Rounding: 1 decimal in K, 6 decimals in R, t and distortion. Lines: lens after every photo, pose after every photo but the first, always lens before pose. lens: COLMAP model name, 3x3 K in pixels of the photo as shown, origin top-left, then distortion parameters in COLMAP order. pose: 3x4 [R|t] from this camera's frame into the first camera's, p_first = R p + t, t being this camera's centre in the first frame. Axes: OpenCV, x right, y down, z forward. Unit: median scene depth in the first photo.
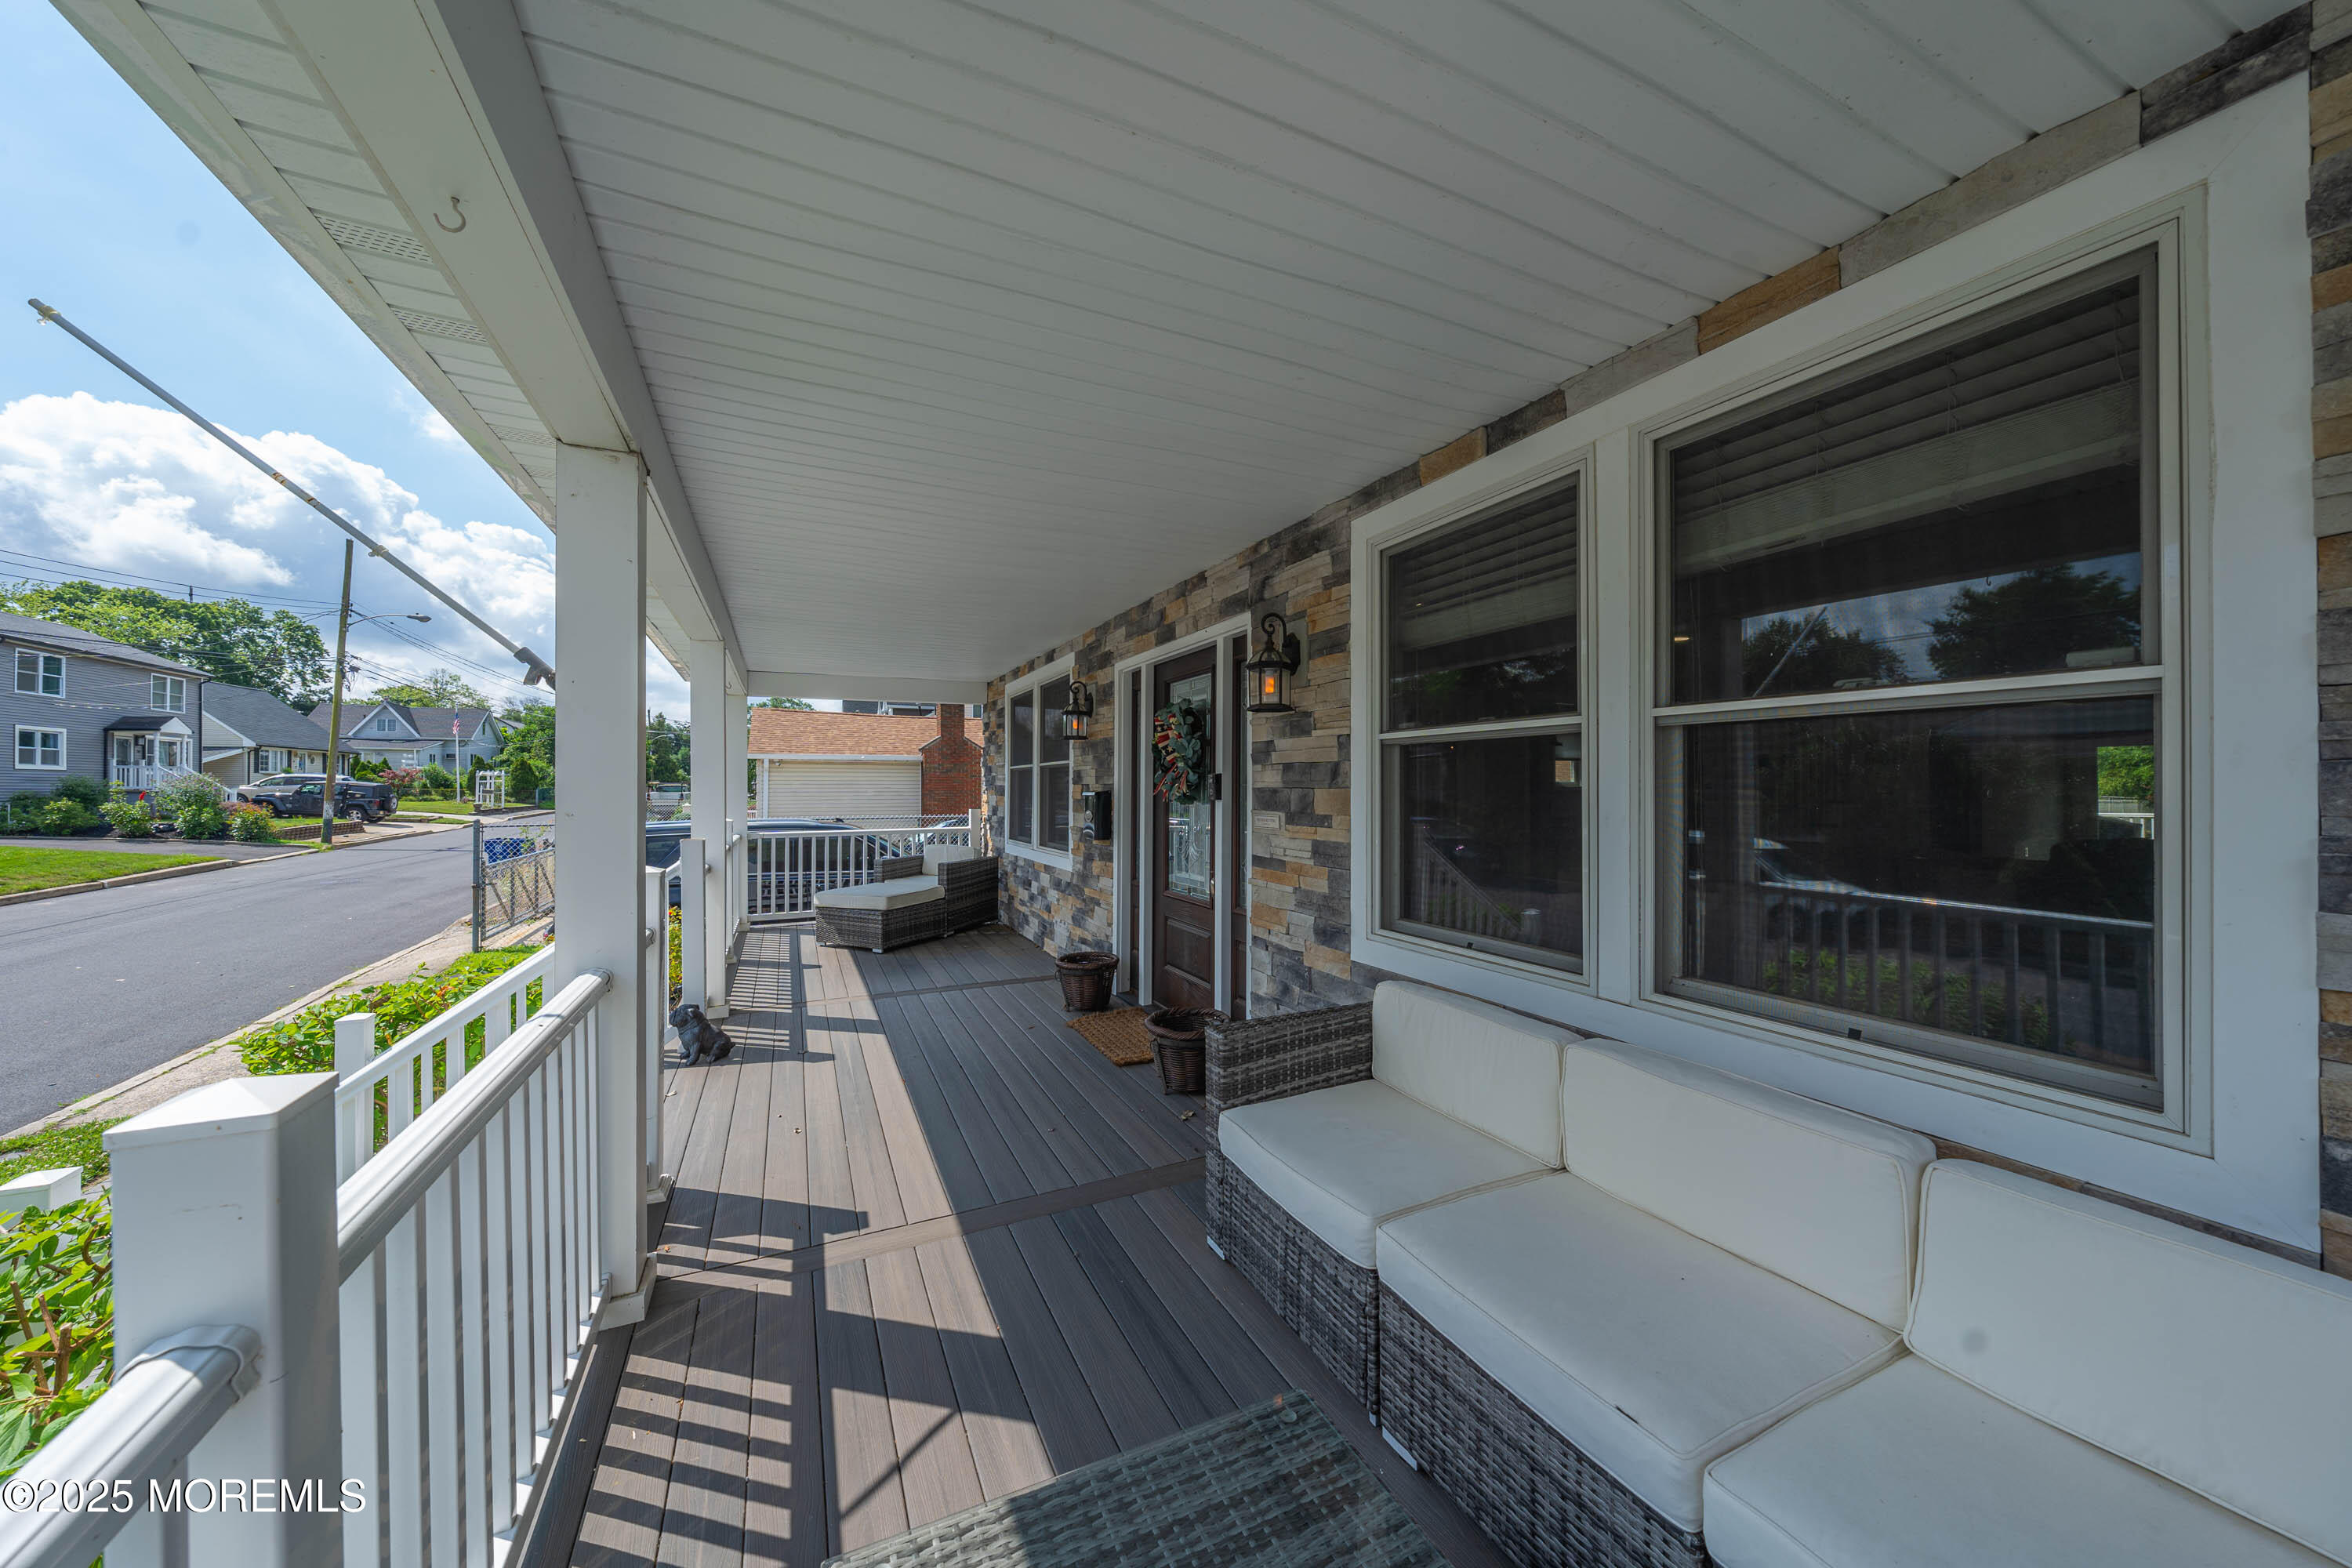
lens RADIAL K [[825.6, 0, 1129.7], [0, 825.6, 784.7], [0, 0, 1]] dist [0.000241, -0.000028]
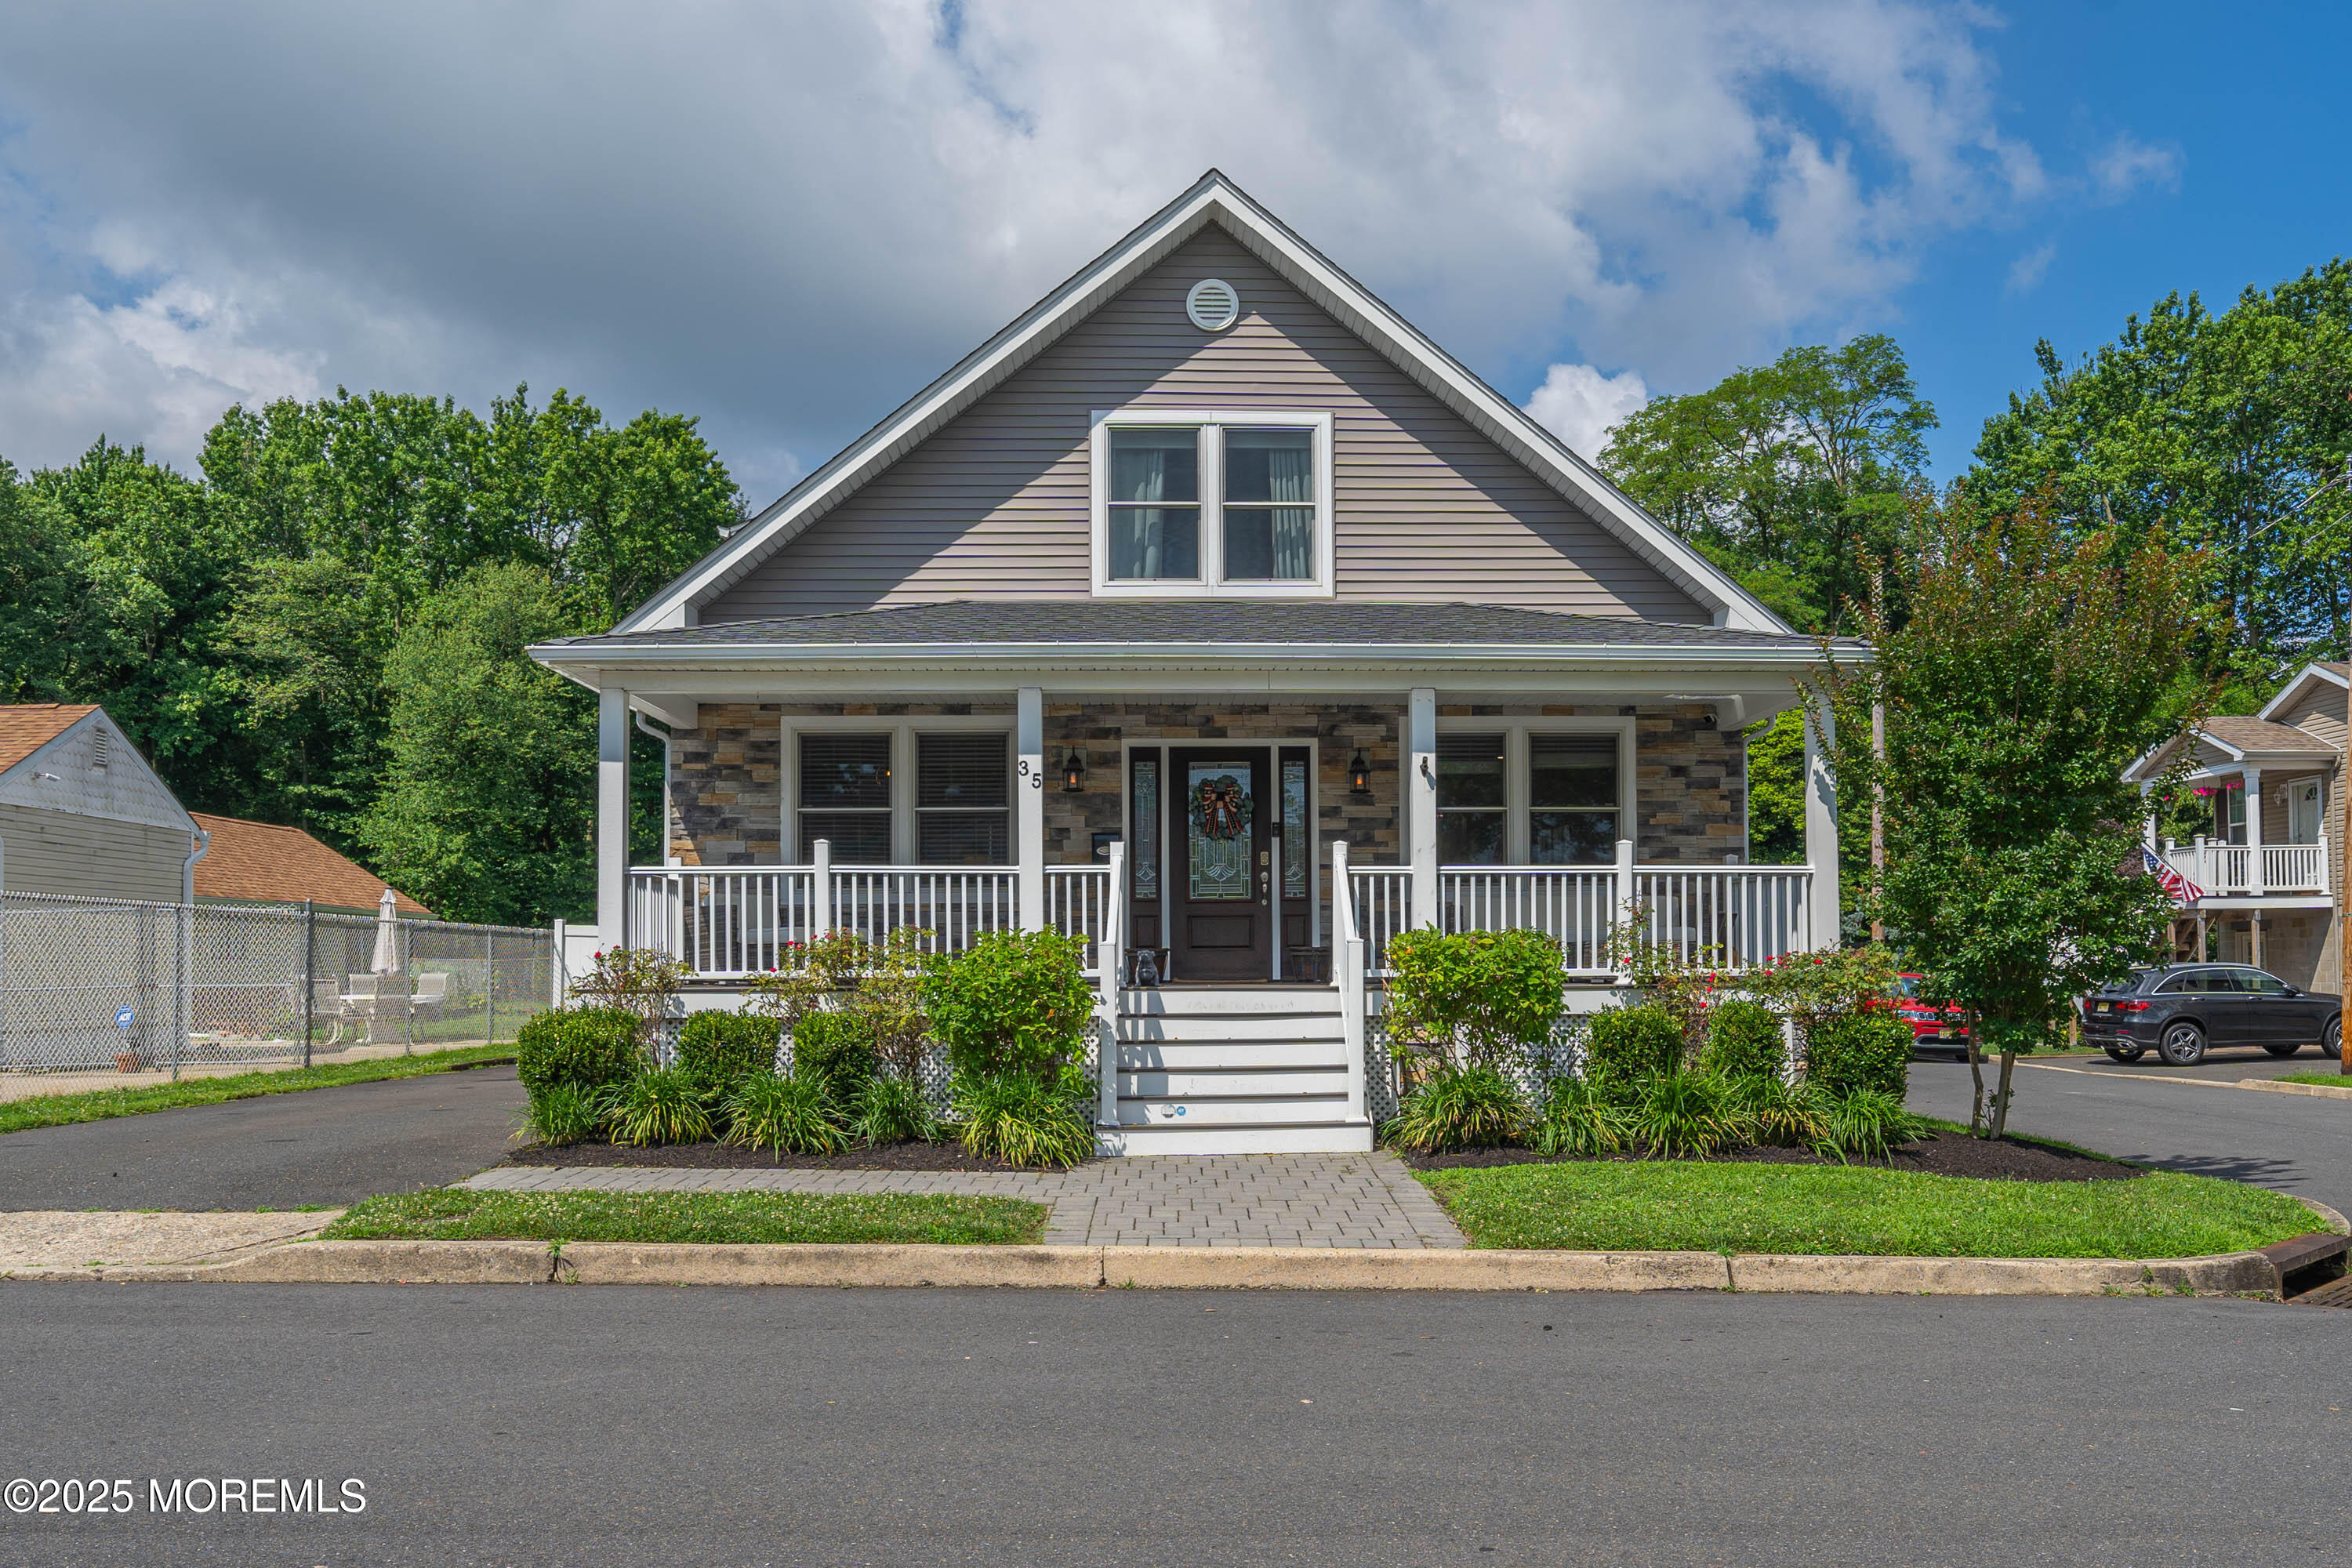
lens RADIAL K [[1944.6, 0, 1240.8], [0, 1944.6, 793.2], [0, 0, 1]] dist [0.001937, -0.002643]
pose [[0.334353, 0.085153, 0.938593, -4.914623], [0.003476, 0.995792, -0.091580, 0.392677], [-0.942442, 0.033882, 0.332650, -0.397636]]
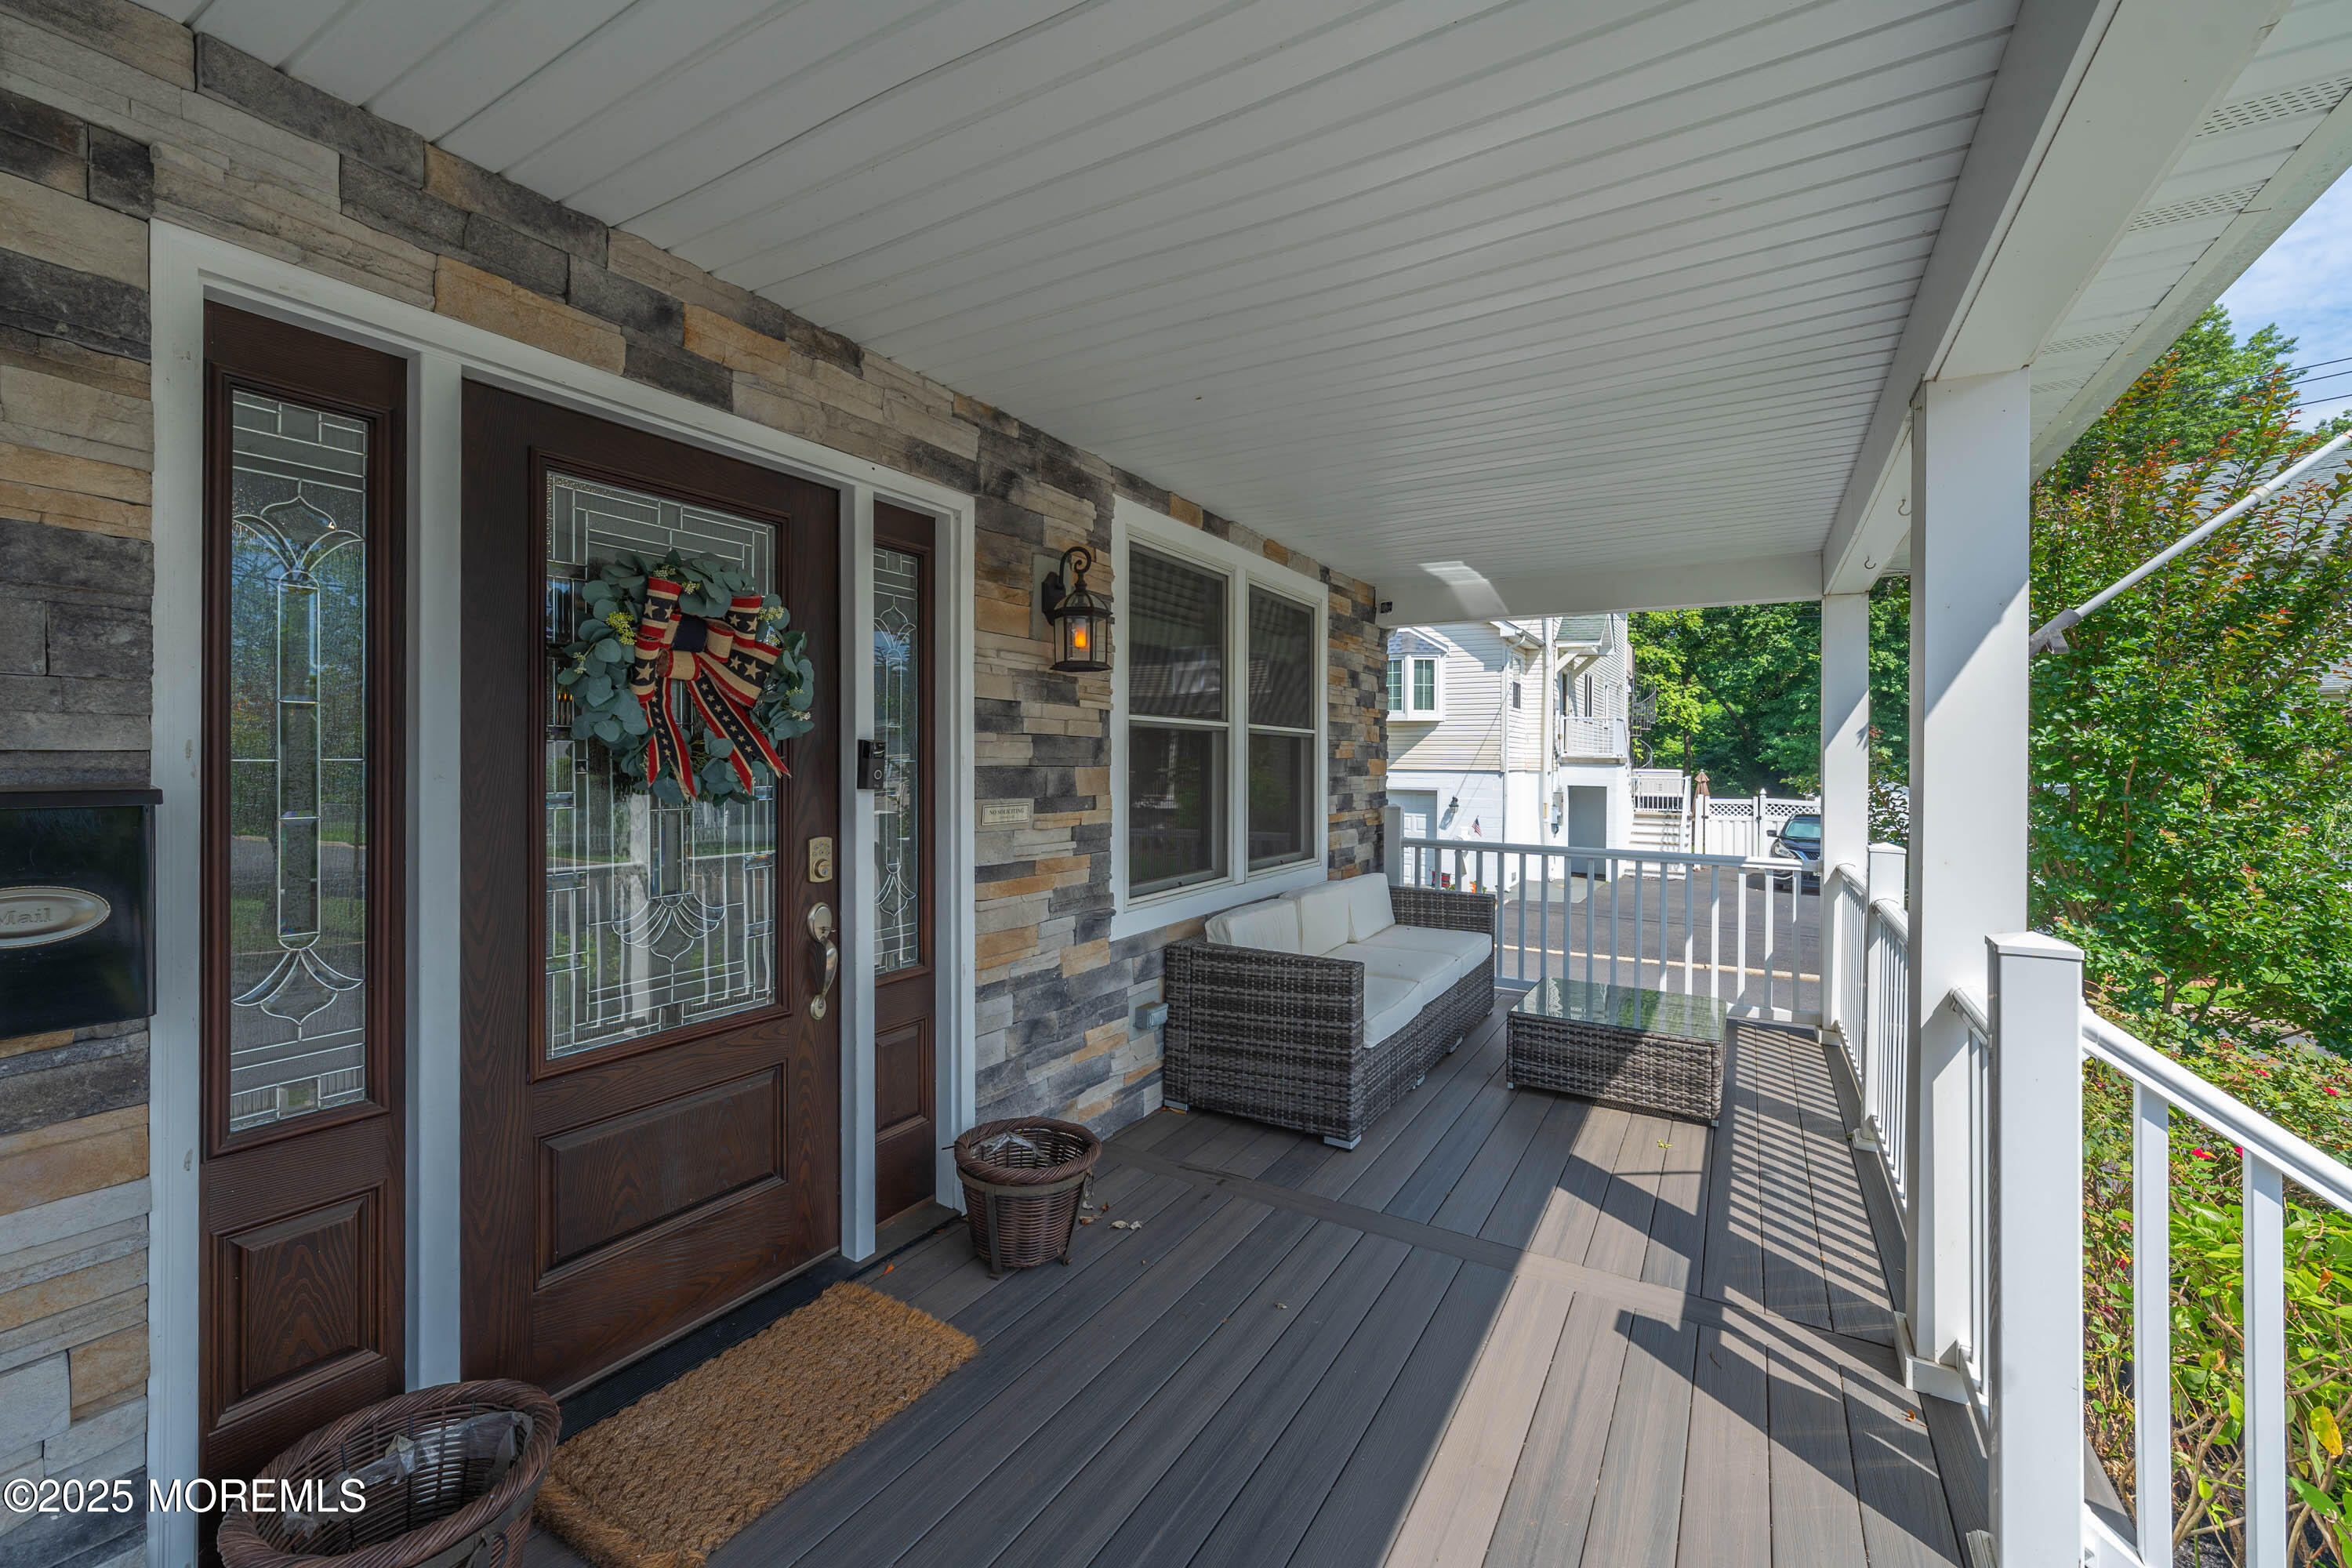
lens RADIAL K [[938.1, 0, 1170.1], [0, 938.1, 770.8], [0, 0, 1]] dist [0.000298, -0.000149]
pose [[-0.587894, -0.006593, 0.808911, -0.651773], [-0.003250, 0.999978, 0.005789, 0.003087], [-0.808931, 0.000774, -0.587903, 1.551592]]
